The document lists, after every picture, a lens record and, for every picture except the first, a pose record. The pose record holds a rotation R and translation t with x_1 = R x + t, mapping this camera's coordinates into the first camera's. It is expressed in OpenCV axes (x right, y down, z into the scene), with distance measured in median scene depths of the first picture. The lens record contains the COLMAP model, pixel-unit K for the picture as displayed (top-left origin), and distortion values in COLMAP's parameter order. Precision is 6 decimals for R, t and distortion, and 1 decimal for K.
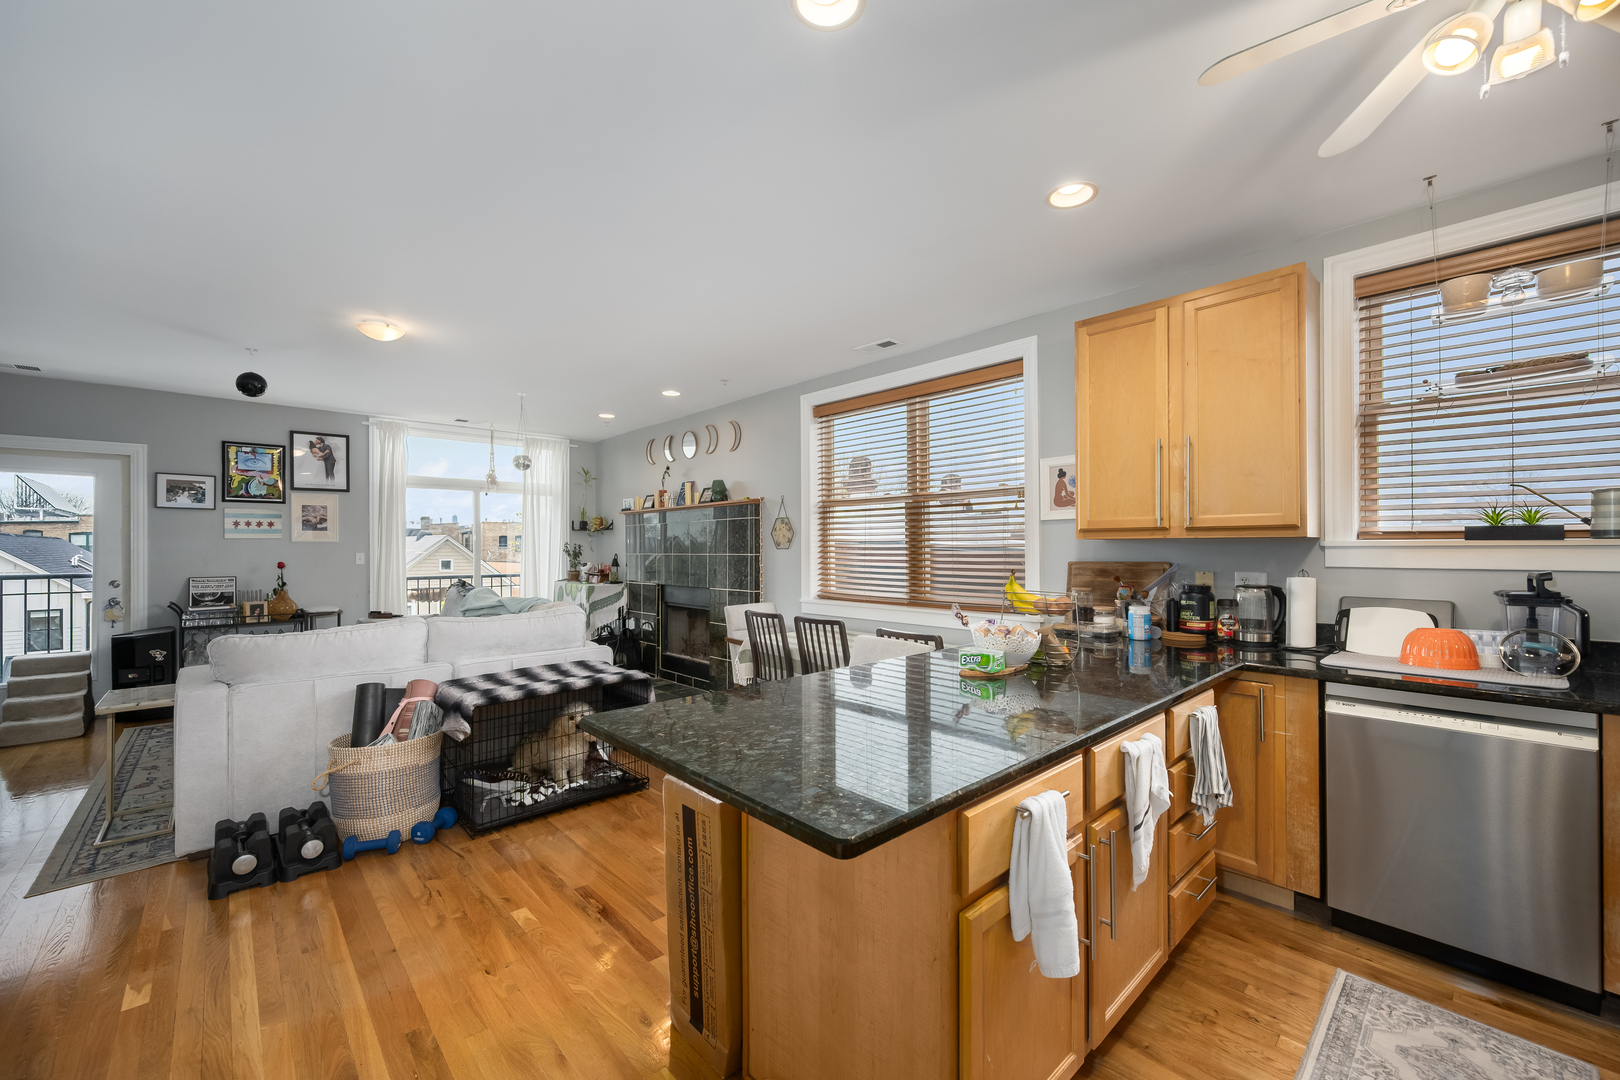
lens RADIAL K [[642.7, 0, 812.3], [0, 642.7, 544.6], [0, 0, 1]] dist [-0.001123, -0.000129]
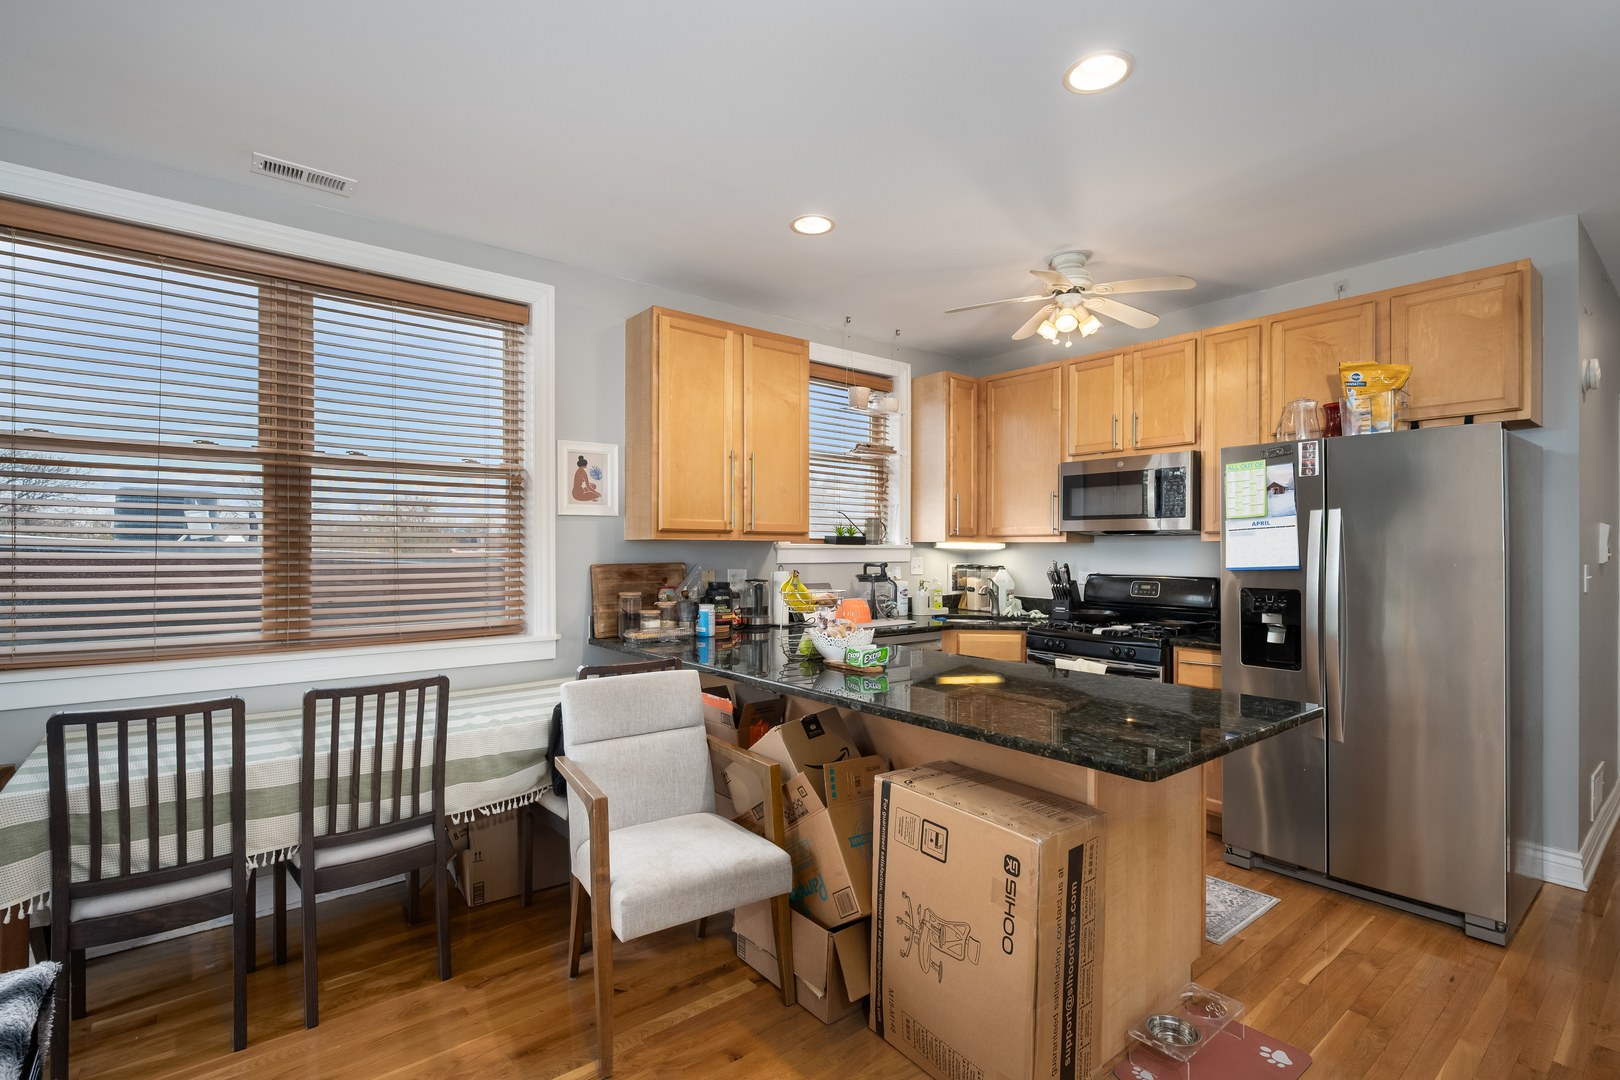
lens RADIAL K [[759.2, 0, 811.6], [0, 759.2, 546.5], [0, 0, 1]] dist [-0.000370, 0.000055]
pose [[0.066401, 0.006098, 0.997774, -0.621366], [-0.006519, 0.999963, -0.005678, 0.006183], [-0.997772, -0.006127, 0.066438, 0.646967]]
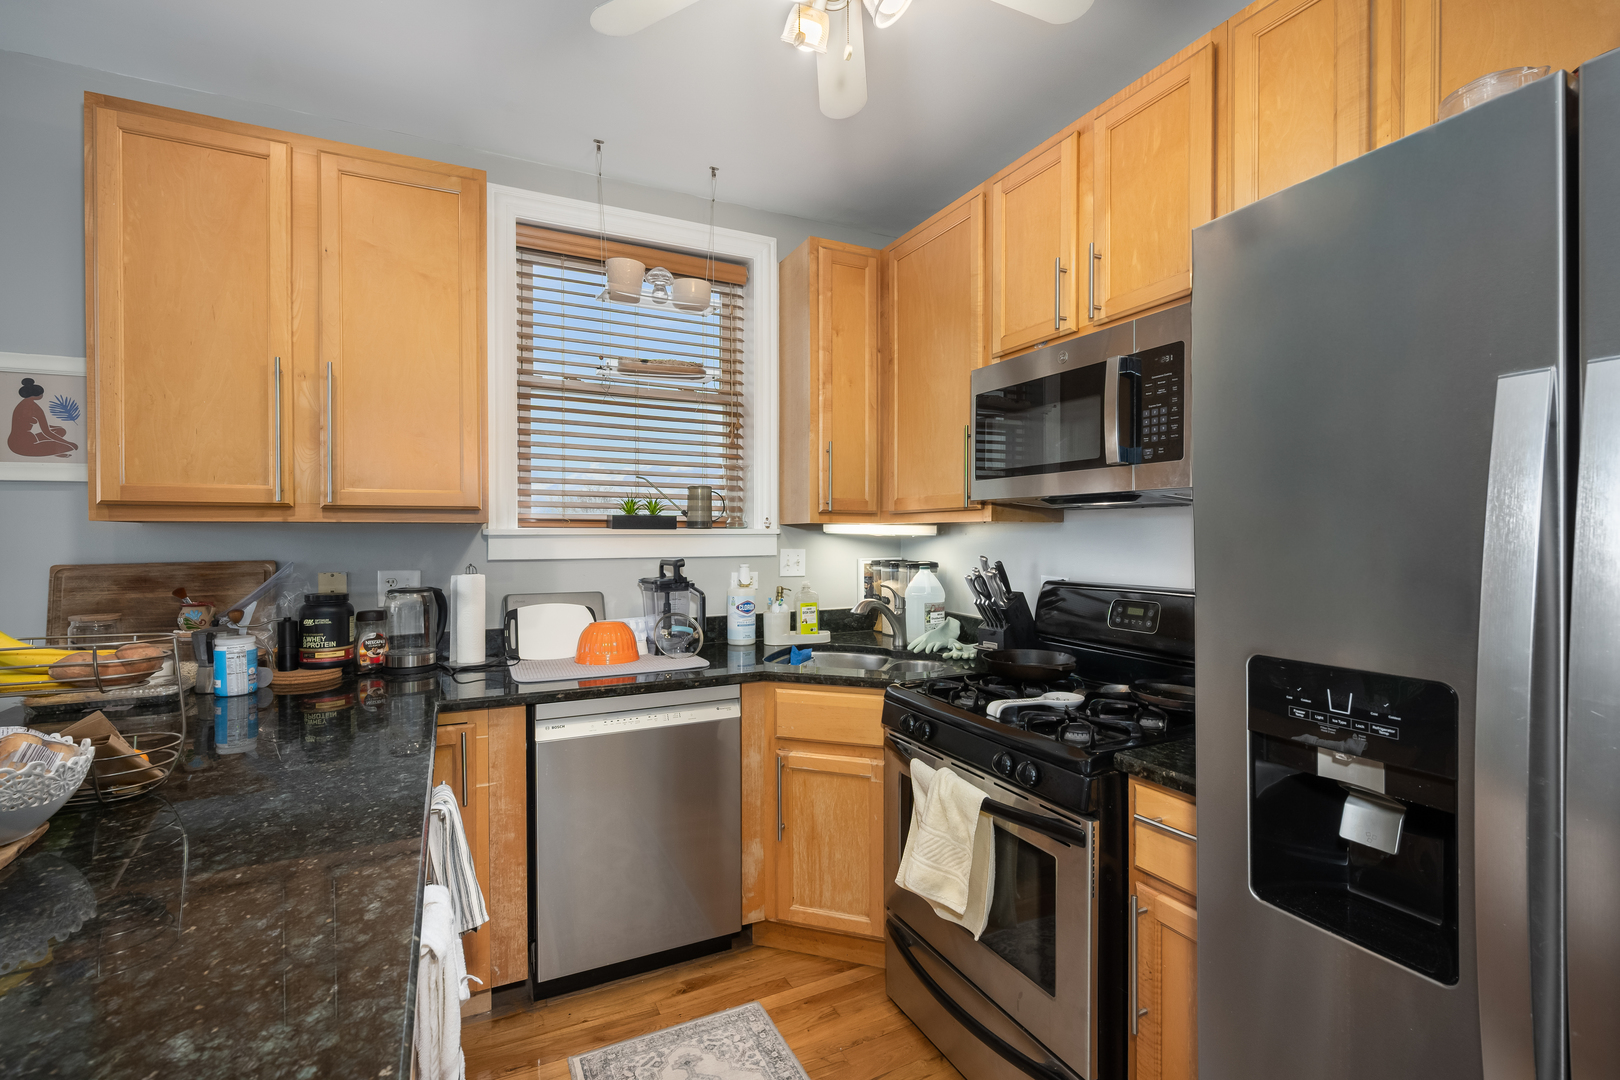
lens RADIAL K [[725.6, 0, 812.4], [0, 725.6, 539.4], [0, 0, 1]] dist [-0.002526, -0.000430]
pose [[0.279825, -0.004189, 0.960042, 0.020427], [-0.001658, 0.999987, 0.004847, 0.002248], [-0.960050, -0.002948, 0.279814, 0.270988]]
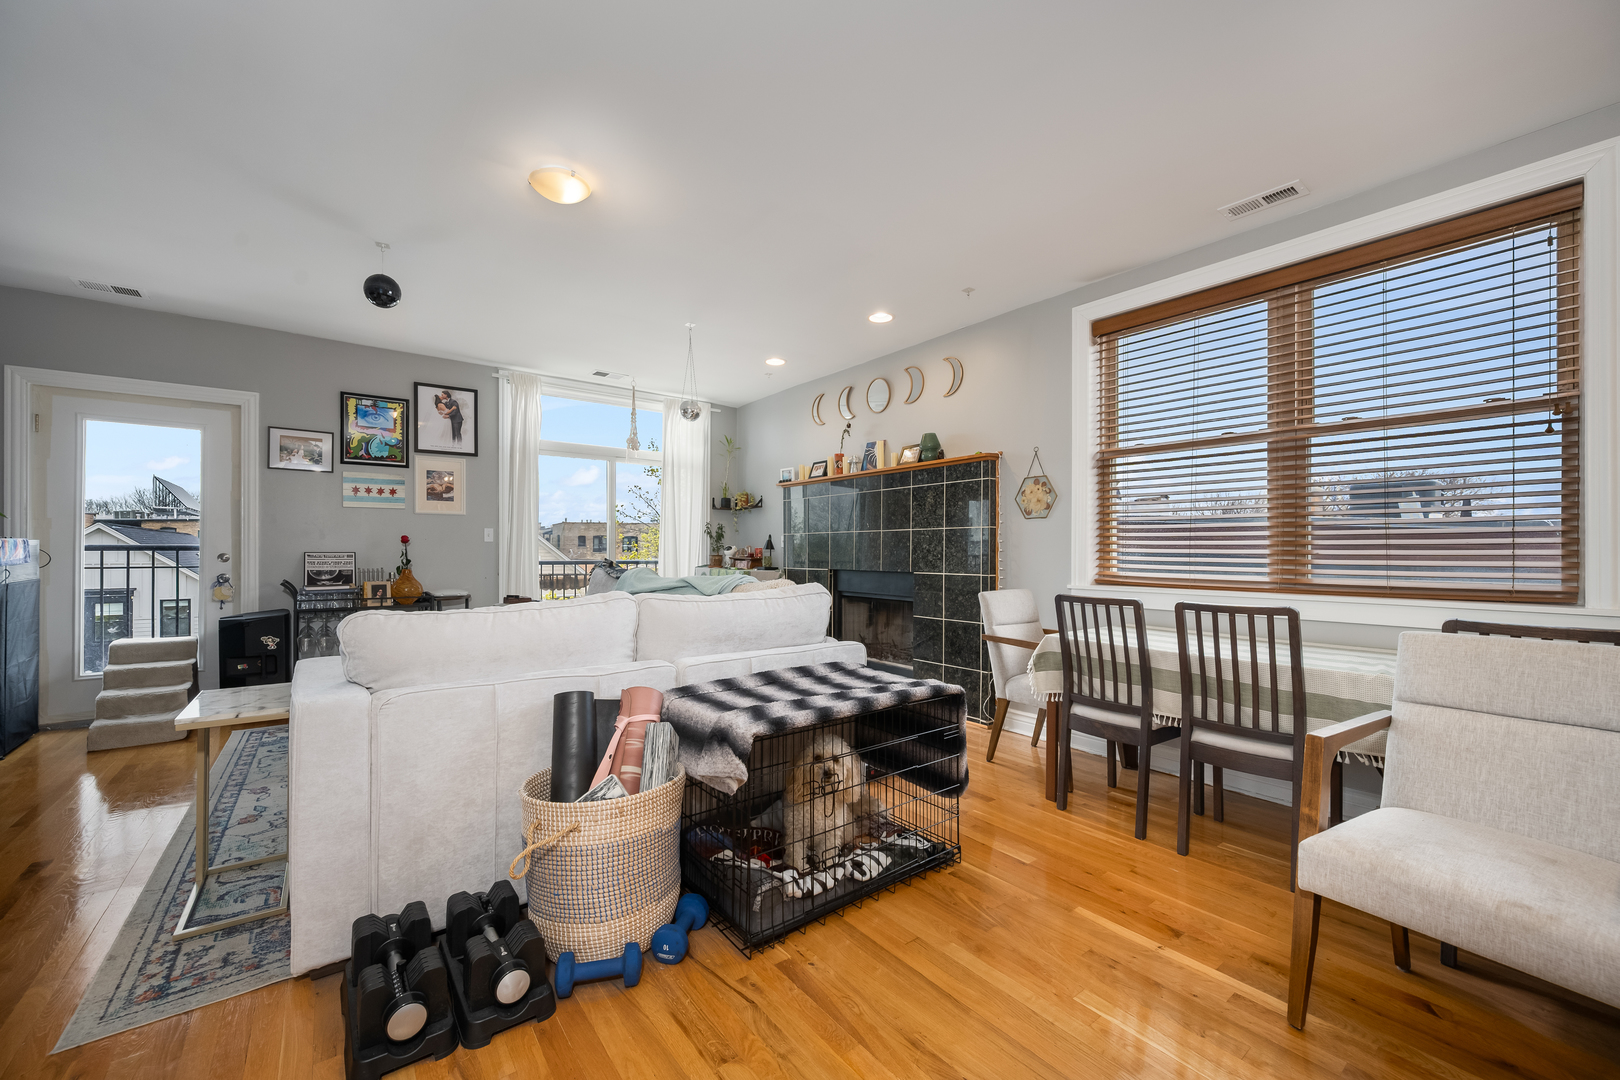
lens RADIAL K [[639.5, 0, 812.7], [0, 639.5, 552.1], [0, 0, 1]] dist [-0.000421, -0.000425]
pose [[0.995505, 0.007530, -0.094408, -0.361757], [-0.006939, 0.999954, 0.006586, 0.066421], [0.094453, -0.005902, 0.995512, 0.361651]]
